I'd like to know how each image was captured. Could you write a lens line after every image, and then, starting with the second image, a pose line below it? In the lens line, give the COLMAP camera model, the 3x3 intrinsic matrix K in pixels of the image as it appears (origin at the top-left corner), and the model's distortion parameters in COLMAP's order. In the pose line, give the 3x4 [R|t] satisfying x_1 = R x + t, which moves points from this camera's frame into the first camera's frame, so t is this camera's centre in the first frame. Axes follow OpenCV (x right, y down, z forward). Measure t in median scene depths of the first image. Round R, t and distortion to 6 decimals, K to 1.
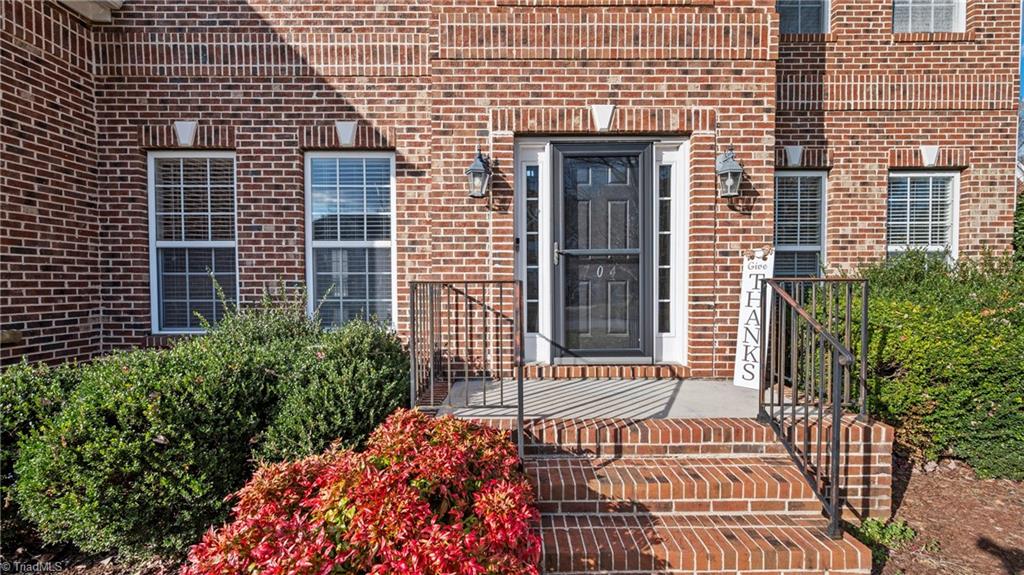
lens RADIAL K [[406.1, 0, 512.1], [0, 406.1, 290.6], [0, 0, 1]] dist [0.000884, 0.000120]
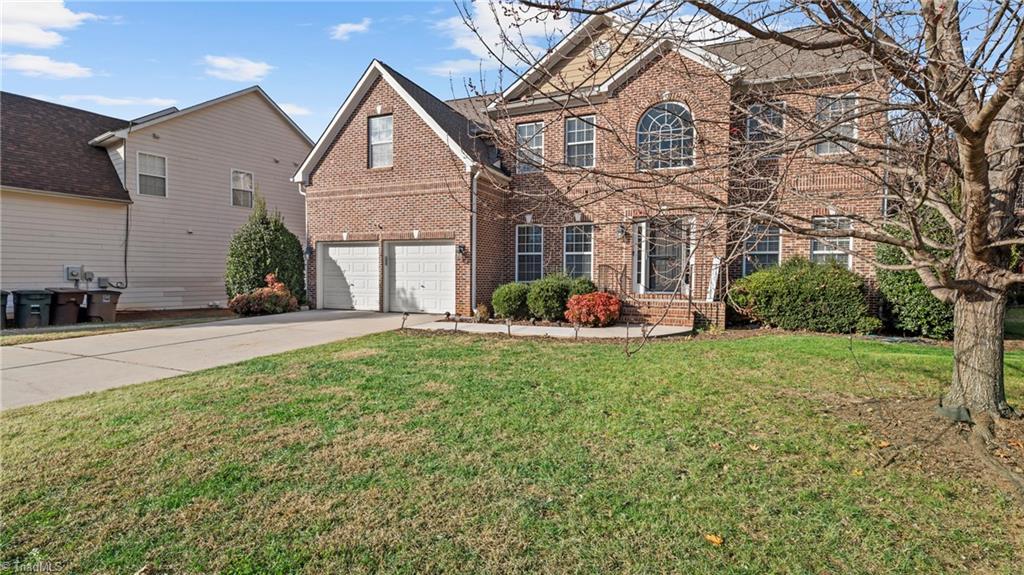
lens RADIAL K [[466.2, 0, 512.0], [0, 466.2, 287.5], [0, 0, 1]] dist [0.001668, 0.000070]
pose [[0.917169, 0.022085, -0.397886, 0.574563], [-0.021265, 0.999753, 0.006474, 0.135632], [0.397931, 0.002524, 0.917412, -2.549503]]
